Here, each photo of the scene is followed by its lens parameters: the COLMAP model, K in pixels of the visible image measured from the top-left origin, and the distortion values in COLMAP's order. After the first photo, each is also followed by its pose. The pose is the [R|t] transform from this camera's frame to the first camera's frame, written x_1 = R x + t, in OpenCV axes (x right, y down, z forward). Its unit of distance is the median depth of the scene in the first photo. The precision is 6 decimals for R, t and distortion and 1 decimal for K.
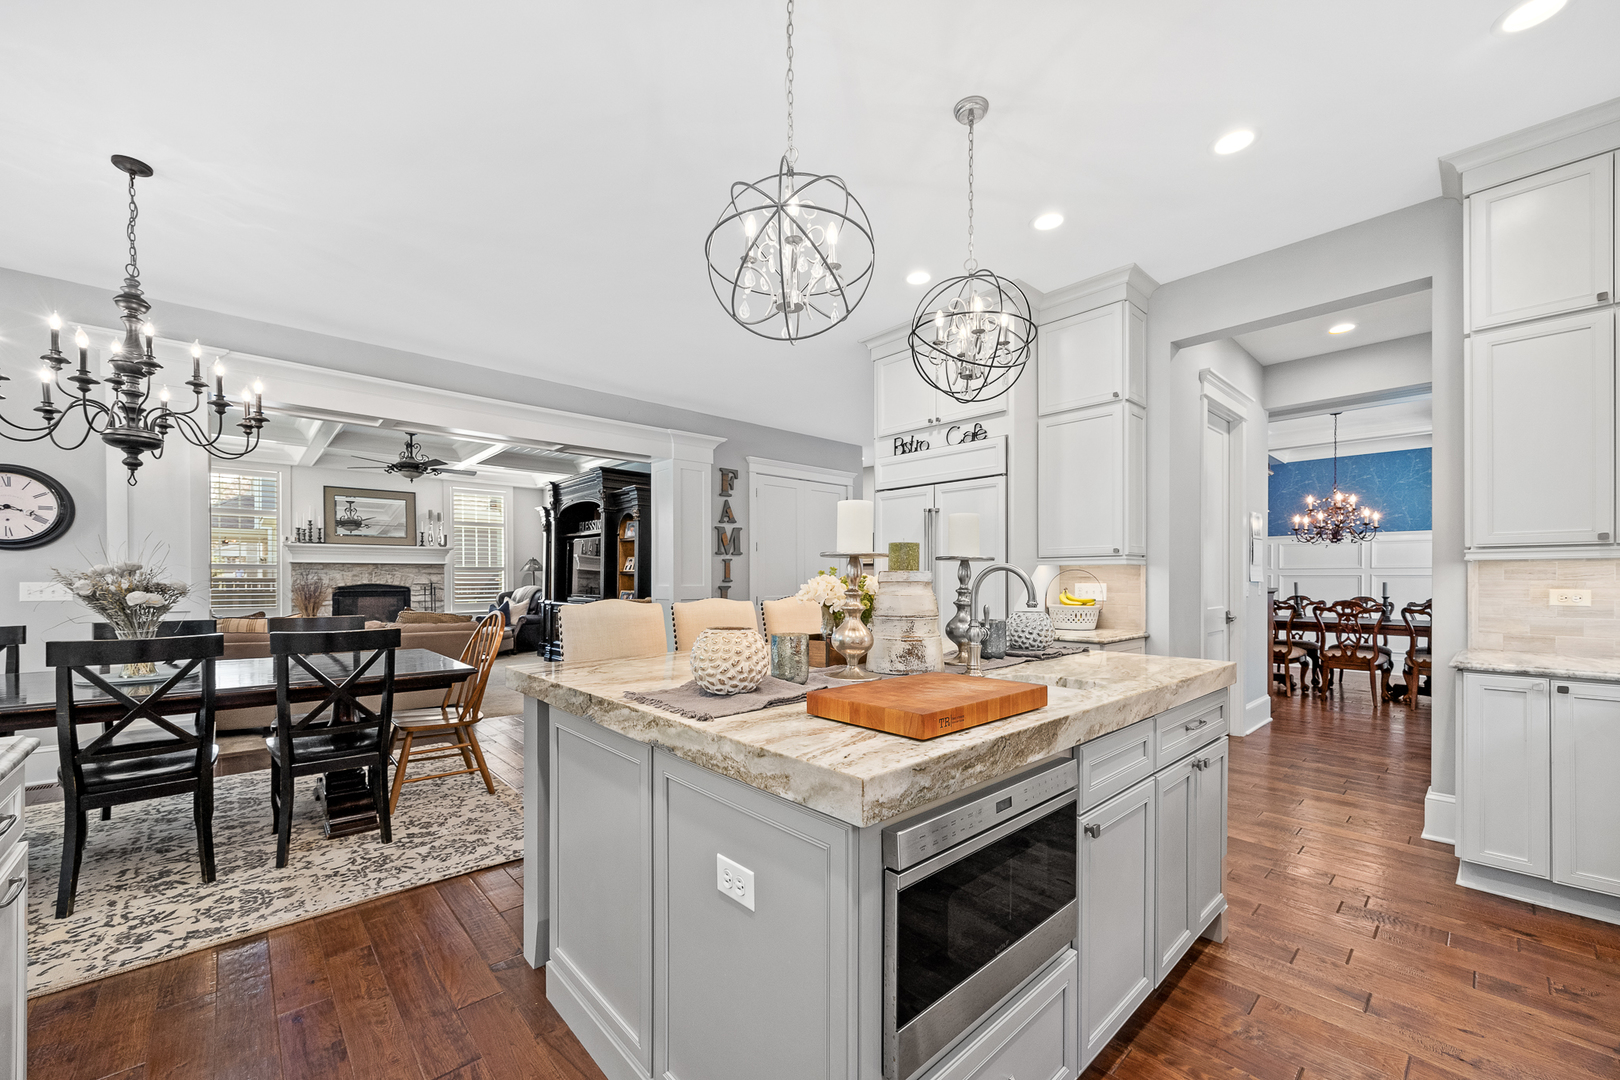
lens RADIAL K [[639.7, 0, 813.7], [0, 639.7, 578.2], [0, 0, 1]] dist [-0.000526, -0.000045]
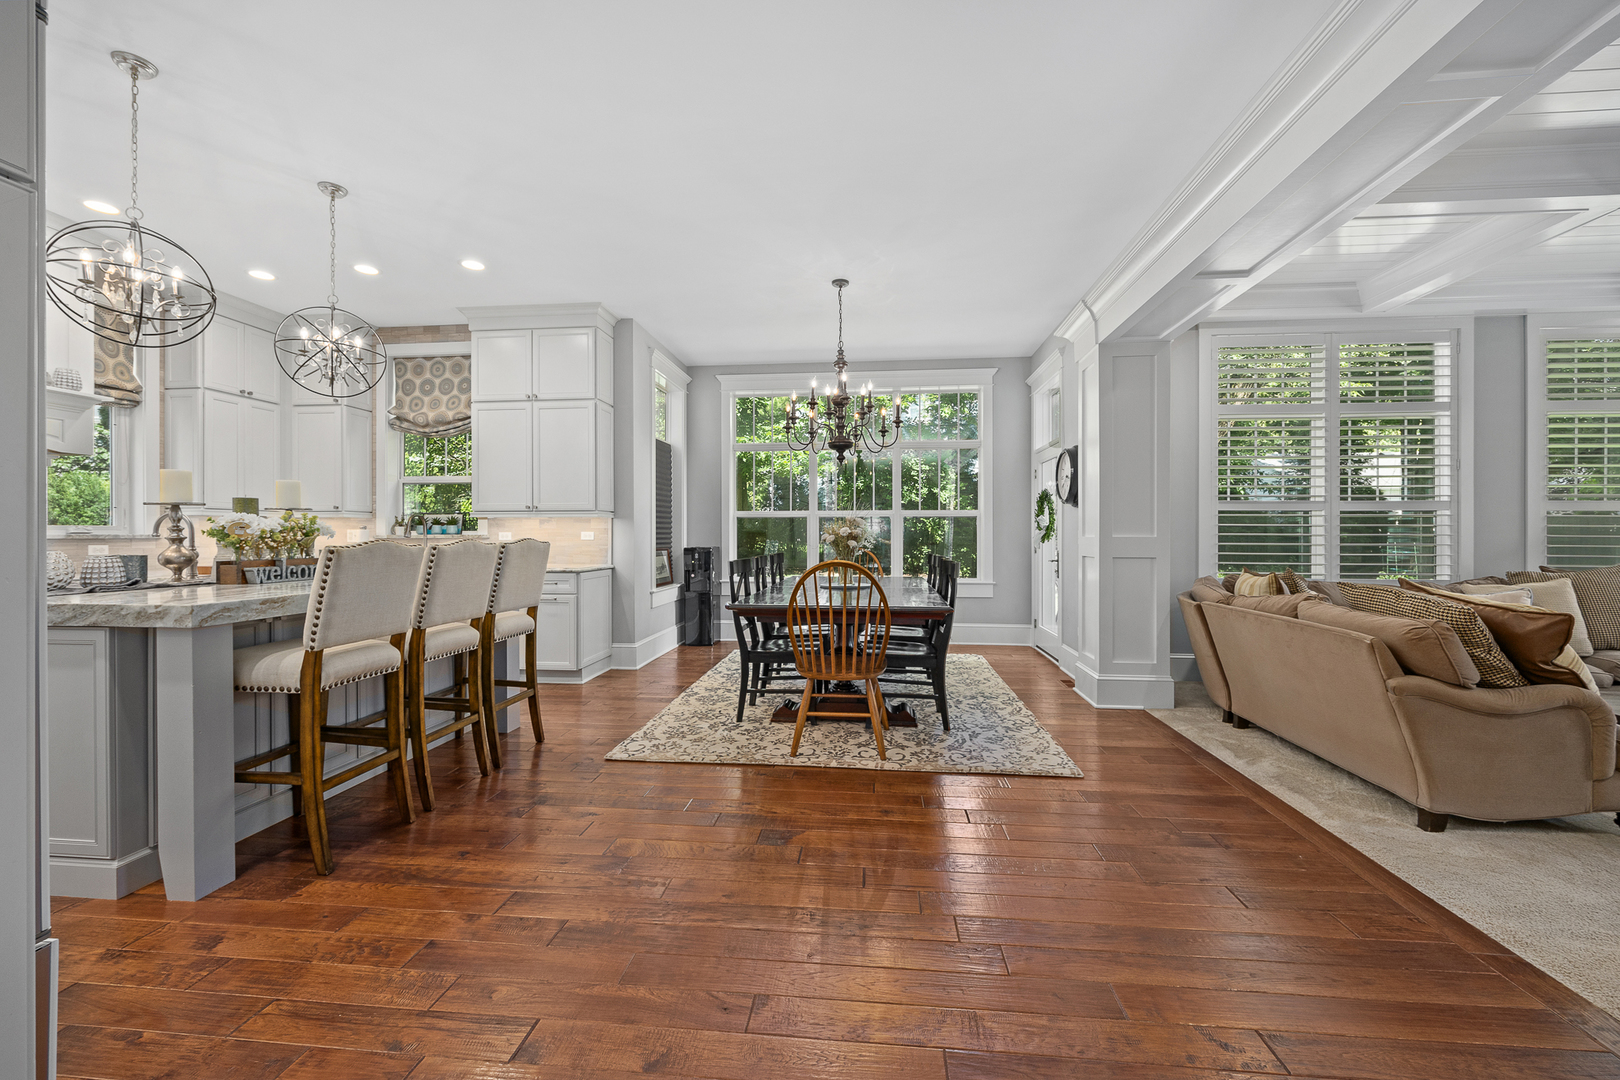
lens RADIAL K [[628.8, 0, 827.8], [0, 628.8, 536.0], [0, 0, 1]] dist [-0.000310, -0.000036]
pose [[-0.736727, 0.002415, -0.676186, 0.087668], [-0.001012, 0.999989, 0.004674, 0.017677], [0.676189, 0.004128, -0.736716, 2.120778]]
